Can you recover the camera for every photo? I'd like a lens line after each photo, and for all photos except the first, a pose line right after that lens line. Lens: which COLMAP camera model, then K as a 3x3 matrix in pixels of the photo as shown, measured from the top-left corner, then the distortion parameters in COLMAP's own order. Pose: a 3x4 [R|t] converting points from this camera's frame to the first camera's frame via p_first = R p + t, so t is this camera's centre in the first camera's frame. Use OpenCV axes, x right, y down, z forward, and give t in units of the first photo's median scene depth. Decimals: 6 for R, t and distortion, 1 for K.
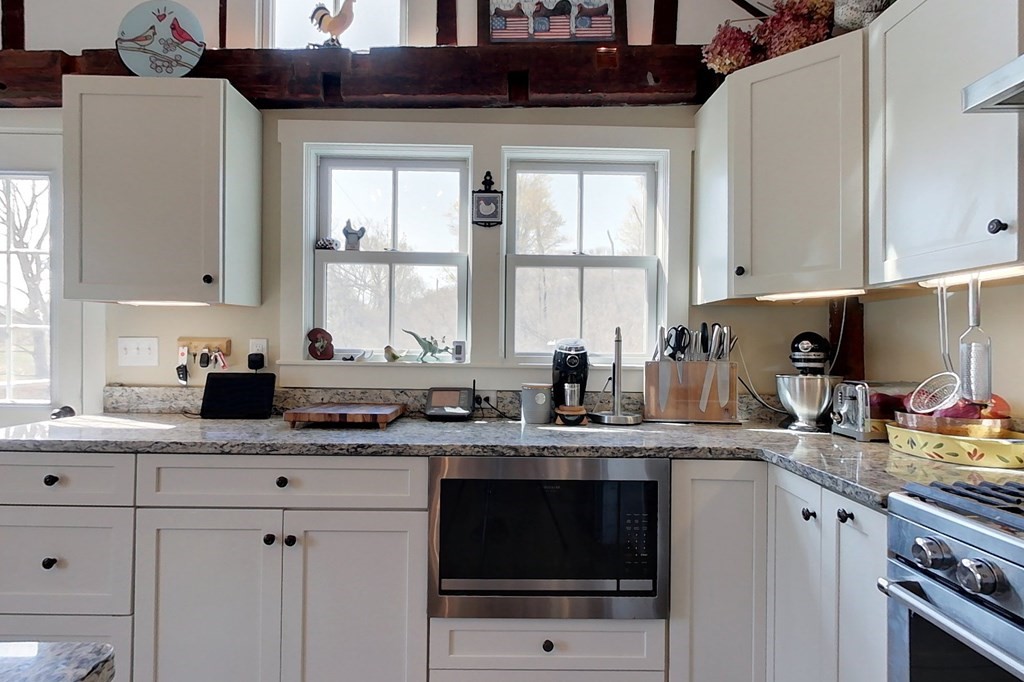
lens RADIAL K [[556.5, 0, 512.0], [0, 556.5, 341.0], [0, 0, 1]] dist [0.000163, -0.000477]
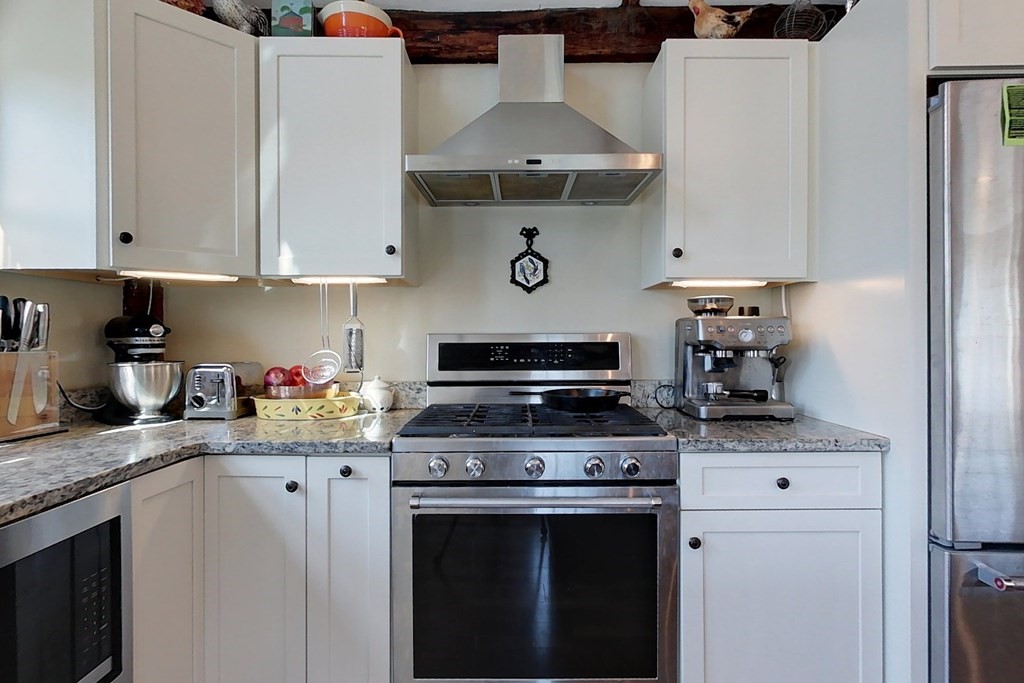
lens RADIAL K [[543.0, 0, 512.0], [0, 543.0, 341.5], [0, 0, 1]] dist [-0.002138, 0.000374]
pose [[0.029804, -0.017333, 0.999405, -0.418981], [-0.005536, 0.999831, 0.017506, 0.010281], [-0.999540, -0.006054, 0.029703, 0.465436]]
